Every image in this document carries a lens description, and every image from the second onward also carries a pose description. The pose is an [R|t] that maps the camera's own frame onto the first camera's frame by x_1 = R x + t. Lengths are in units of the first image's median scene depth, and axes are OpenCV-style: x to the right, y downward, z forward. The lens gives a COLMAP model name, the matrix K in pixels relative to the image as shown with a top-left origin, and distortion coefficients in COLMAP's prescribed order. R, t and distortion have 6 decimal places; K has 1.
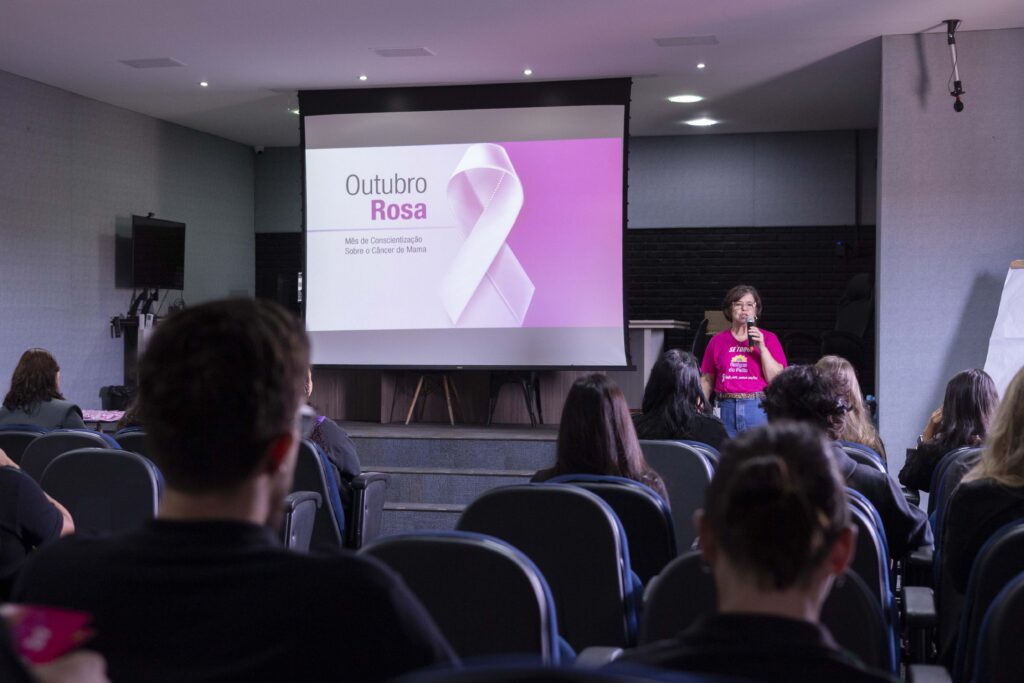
lens RADIAL K [[1591.9, 0, 476.8], [0, 1591.9, 330.8], [0, 0, 1]] dist [0.073520, 0.000000]
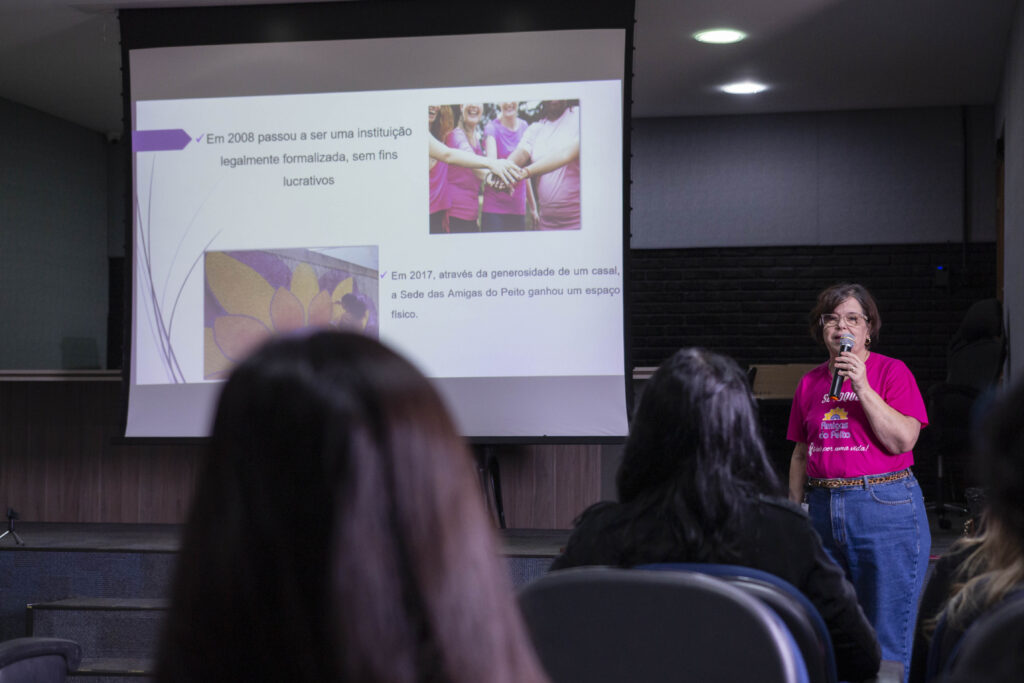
lens RADIAL K [[2050.1, 0, 512.4], [0, 2050.1, 335.1], [0, 0, 1]] dist [0.182601, 0.000000]
pose [[0.999591, -0.002110, 0.028524, 0.023457], [0.003095, 0.999398, -0.034545, 0.009797], [-0.028434, 0.034619, 0.998996, 0.178609]]
